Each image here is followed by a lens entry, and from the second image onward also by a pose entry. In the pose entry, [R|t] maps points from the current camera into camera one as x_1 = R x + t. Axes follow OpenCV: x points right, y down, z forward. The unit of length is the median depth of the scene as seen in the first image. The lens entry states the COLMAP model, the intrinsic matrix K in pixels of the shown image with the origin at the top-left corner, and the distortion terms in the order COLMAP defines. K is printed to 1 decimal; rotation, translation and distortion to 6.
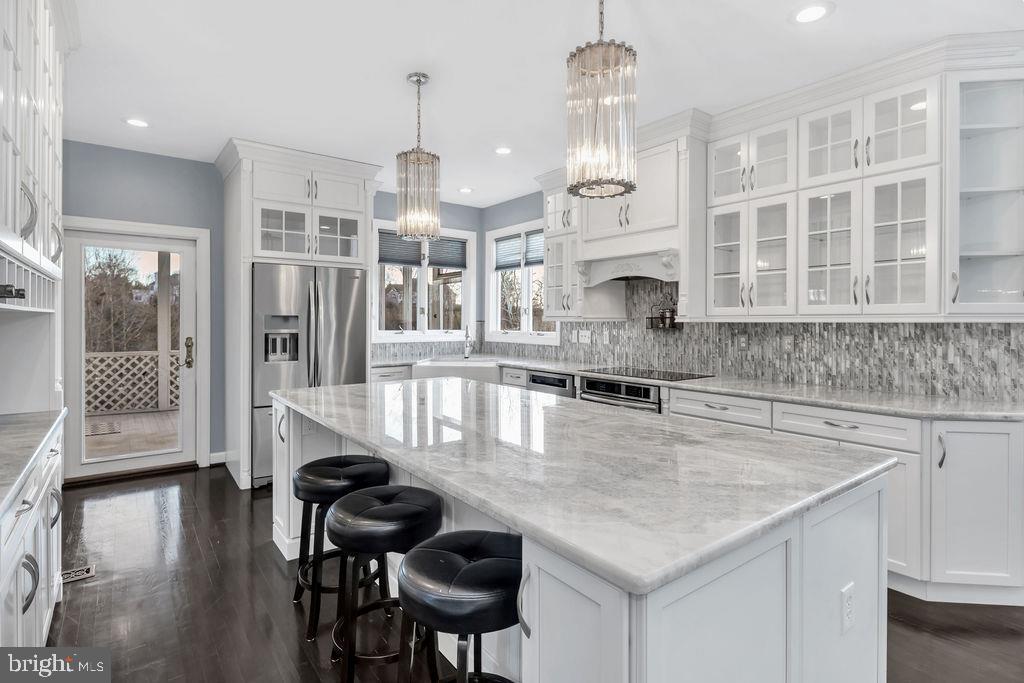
lens RADIAL K [[502.7, 0, 507.7], [0, 502.7, 321.6], [0, 0, 1]] dist [-0.002010, -0.001172]
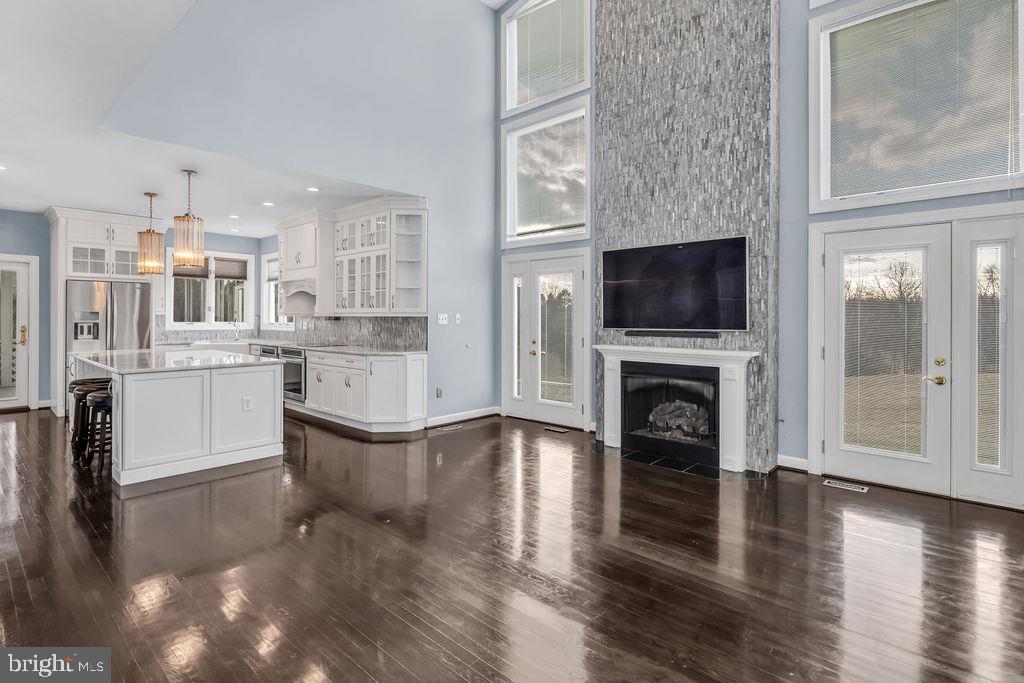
lens RADIAL K [[502.7, 0, 514.4], [0, 502.7, 316.8], [0, 0, 1]] dist [-0.002010, -0.001172]
pose [[0.982401, 0.002110, 0.186771, 0.631498], [-0.001861, 0.999997, -0.001508, 0.004199], [-0.186774, 0.001134, 0.982402, -0.895659]]
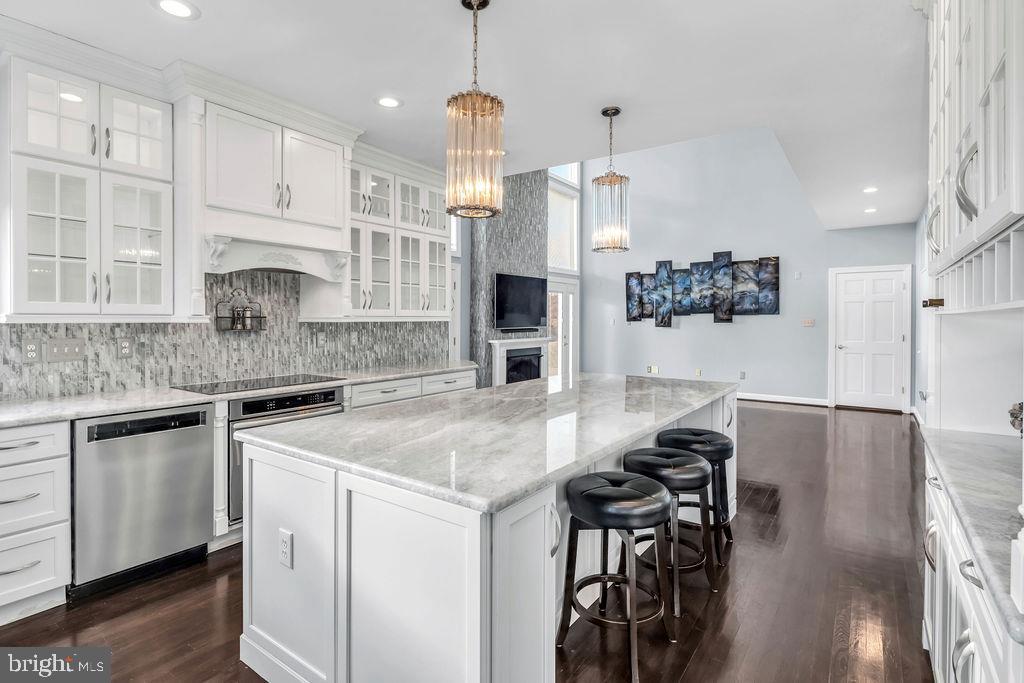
lens RADIAL K [[502.7, 0, 516.4], [0, 502.7, 326.5], [0, 0, 1]] dist [-0.002010, -0.001172]
pose [[-0.308995, -0.013143, 0.950973, -0.662291], [0.004338, 0.999875, 0.015228, -0.003630], [-0.951054, 0.008831, -0.308899, 0.852287]]
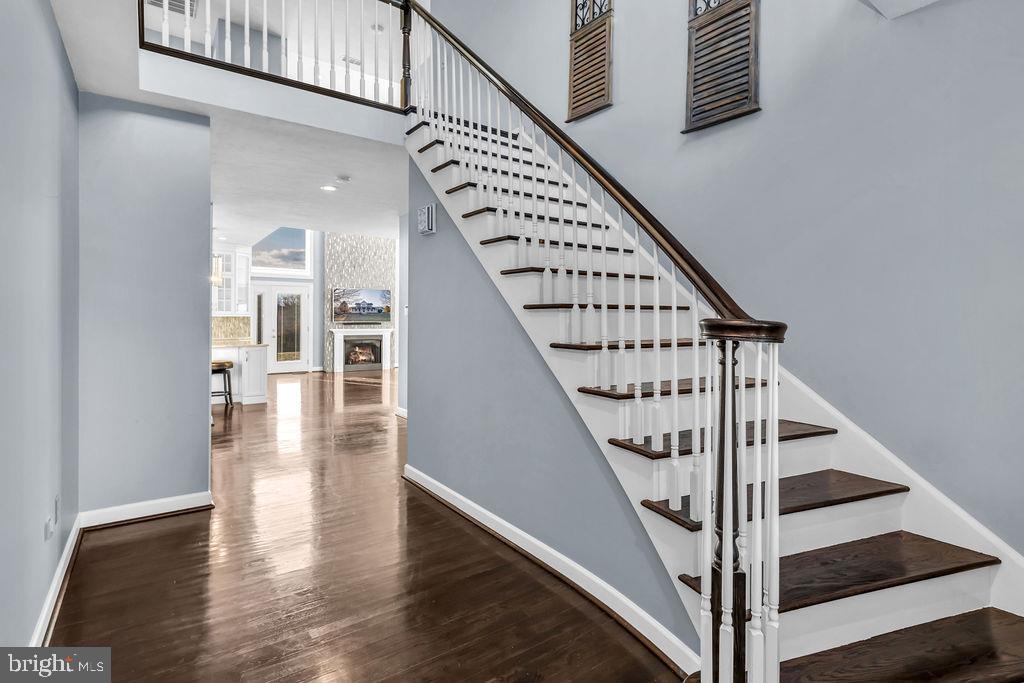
lens RADIAL K [[502.7, 0, 509.8], [0, 502.7, 320.5], [0, 0, 1]] dist [-0.002010, -0.001172]
pose [[0.026737, -0.005438, 0.999628, -1.867304], [-0.003346, 0.999979, 0.005530, 0.003215], [-0.999637, -0.003492, 0.026719, -0.775968]]
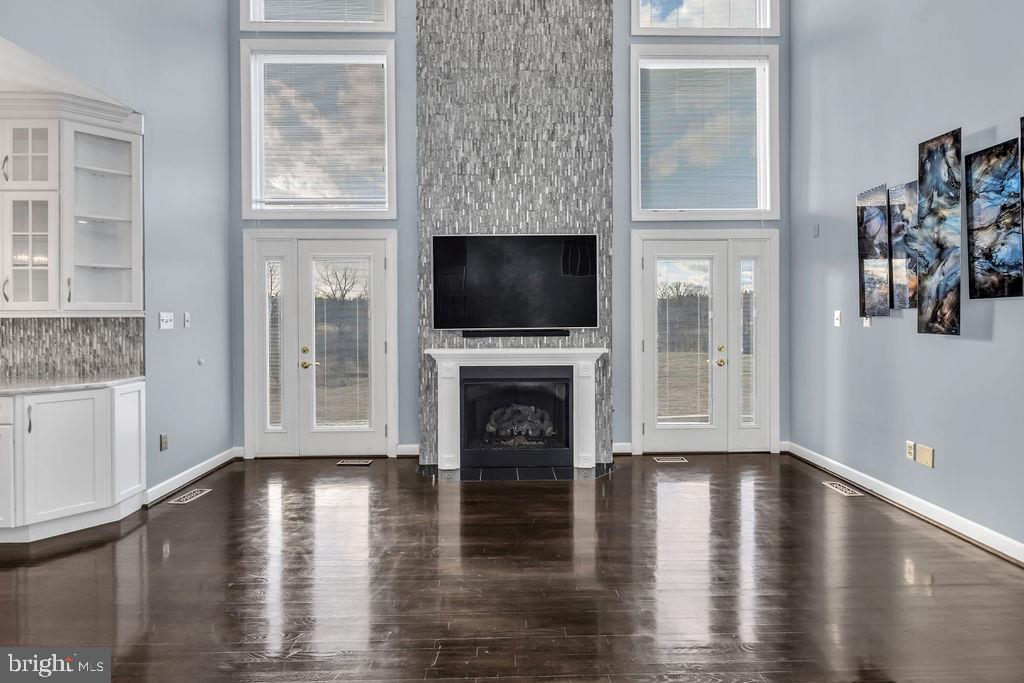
lens RADIAL K [[502.7, 0, 508.4], [0, 502.7, 317.2], [0, 0, 1]] dist [-0.002010, -0.001172]
pose [[0.581617, -0.007042, 0.813432, 0.313146], [0.007031, 0.999969, 0.003629, 0.003122], [-0.813432, 0.003608, 0.581648, -0.410570]]
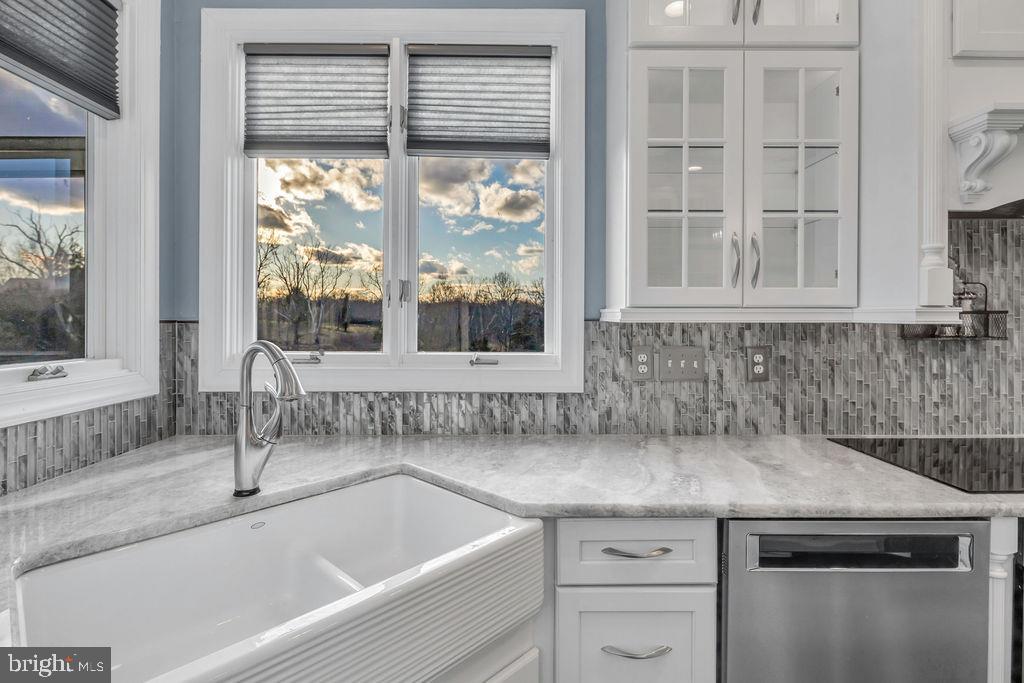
lens RADIAL K [[502.7, 0, 513.6], [0, 502.7, 312.5], [0, 0, 1]] dist [-0.002010, -0.001172]
pose [[0.595814, 0.006967, 0.803092, -0.260113], [0.003348, 0.999932, -0.011158, -0.004801], [-0.803115, 0.009337, 0.595751, 1.084753]]
